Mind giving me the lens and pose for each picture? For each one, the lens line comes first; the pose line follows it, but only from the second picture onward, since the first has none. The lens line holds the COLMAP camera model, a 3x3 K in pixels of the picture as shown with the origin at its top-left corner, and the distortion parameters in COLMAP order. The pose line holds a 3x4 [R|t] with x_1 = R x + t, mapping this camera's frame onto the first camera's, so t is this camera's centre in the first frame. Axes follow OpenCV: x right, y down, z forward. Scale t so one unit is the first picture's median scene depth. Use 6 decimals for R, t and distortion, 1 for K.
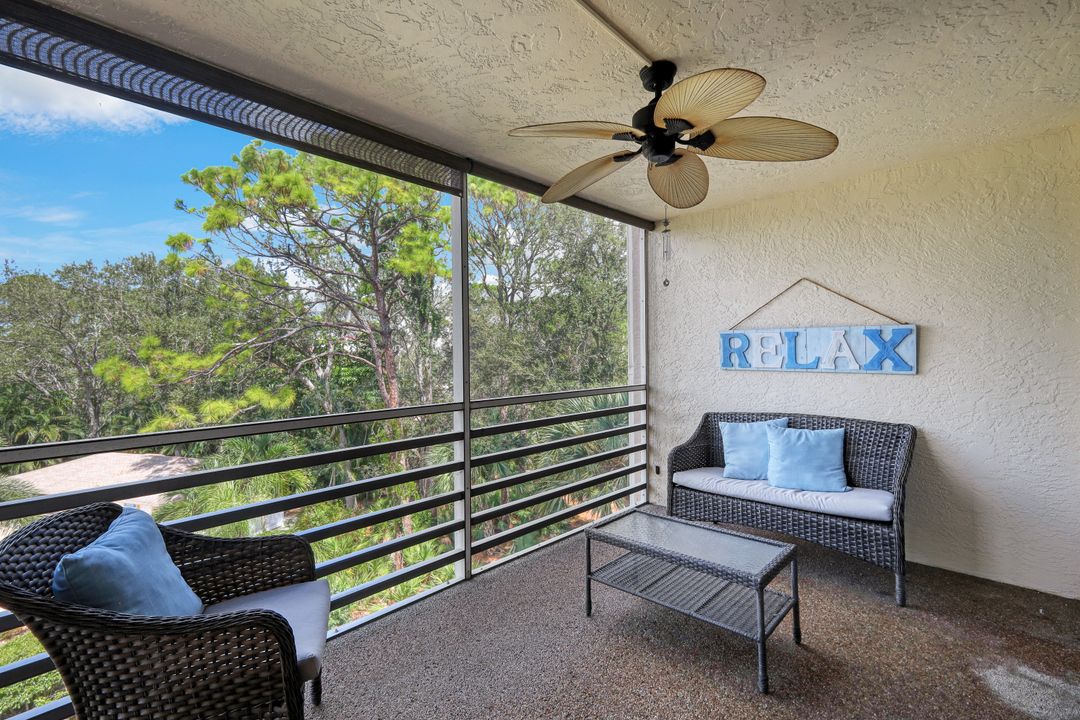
lens RADIAL K [[482.8, 0, 540.4], [0, 482.8, 357.5], [0, 0, 1]] dist [-0.002397, 0.000689]
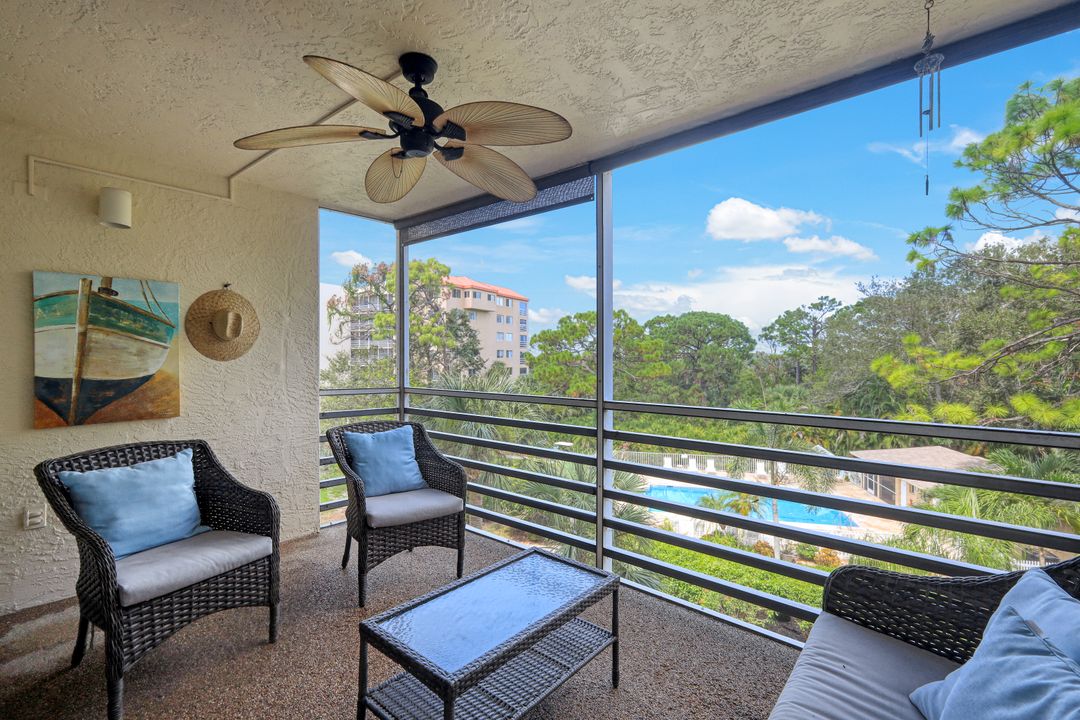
lens RADIAL K [[482.8, 0, 541.1], [0, 482.8, 358.4], [0, 0, 1]] dist [-0.002397, 0.000689]
pose [[0.044803, 0.015546, -0.998875, 0.837448], [-0.007773, 0.999854, 0.015212, -0.010969], [0.998966, 0.007083, 0.044917, 0.820048]]
